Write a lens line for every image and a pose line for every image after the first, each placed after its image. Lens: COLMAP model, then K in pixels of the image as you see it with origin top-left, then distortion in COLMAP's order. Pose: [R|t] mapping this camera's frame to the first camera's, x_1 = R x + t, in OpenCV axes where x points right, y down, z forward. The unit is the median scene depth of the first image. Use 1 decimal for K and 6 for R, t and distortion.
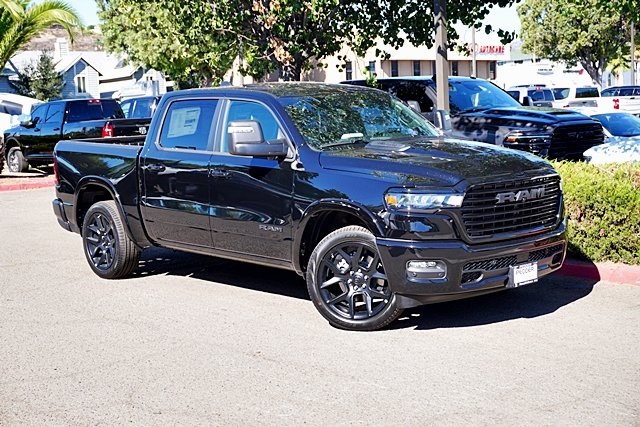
lens RADIAL K [[1035.5, 0, 320.0], [0, 1035.5, 213.5], [0, 0, 1]] dist [-0.006212, -0.209598]
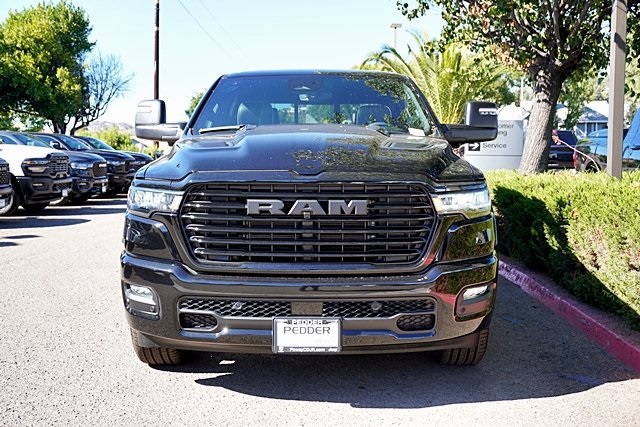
lens RADIAL K [[738.4, 0, 320.0], [0, 738.4, 213.5], [0, 0, 1]] dist [-0.029676, -0.006200]
pose [[0.724657, 0.088754, -0.683370, 0.483437], [-0.103253, 0.994461, 0.019667, -0.022284], [0.681330, 0.056308, 0.729807, 0.661796]]
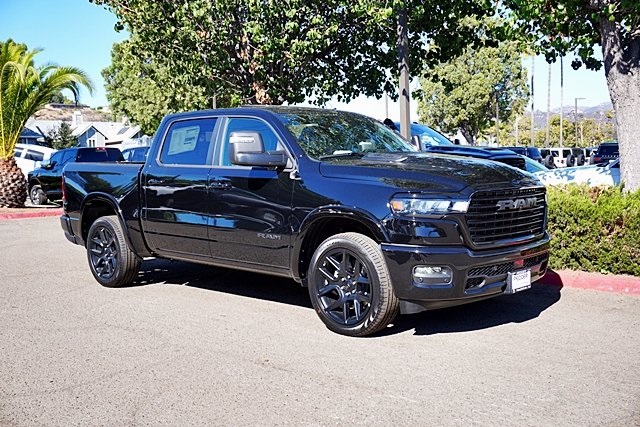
lens RADIAL K [[738.4, 0, 320.0], [0, 738.4, 213.5], [0, 0, 1]] dist [-0.029676, -0.006200]
pose [[0.997243, 0.004019, 0.074094, -0.054977], [-0.001039, 0.999191, -0.040210, 0.021722], [-0.074196, 0.040022, 0.996440, 0.271276]]
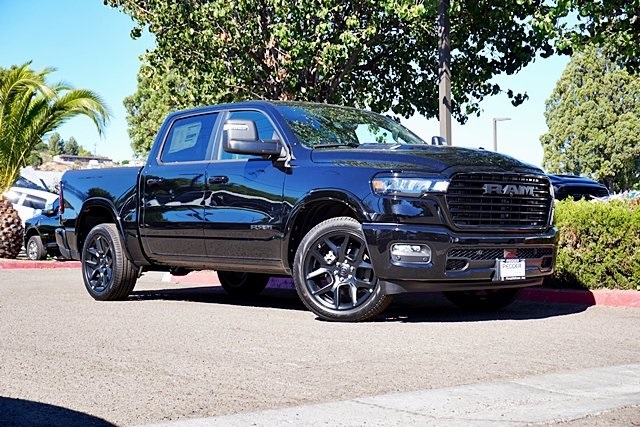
lens RADIAL K [[1035.5, 0, 320.0], [0, 1035.5, 213.5], [0, 0, 1]] dist [-0.006212, -0.209598]
pose [[0.999016, 0.033654, -0.028897, 0.039687], [-0.037327, 0.989762, -0.137761, 0.145006], [0.023965, 0.138704, 0.990044, 0.005145]]
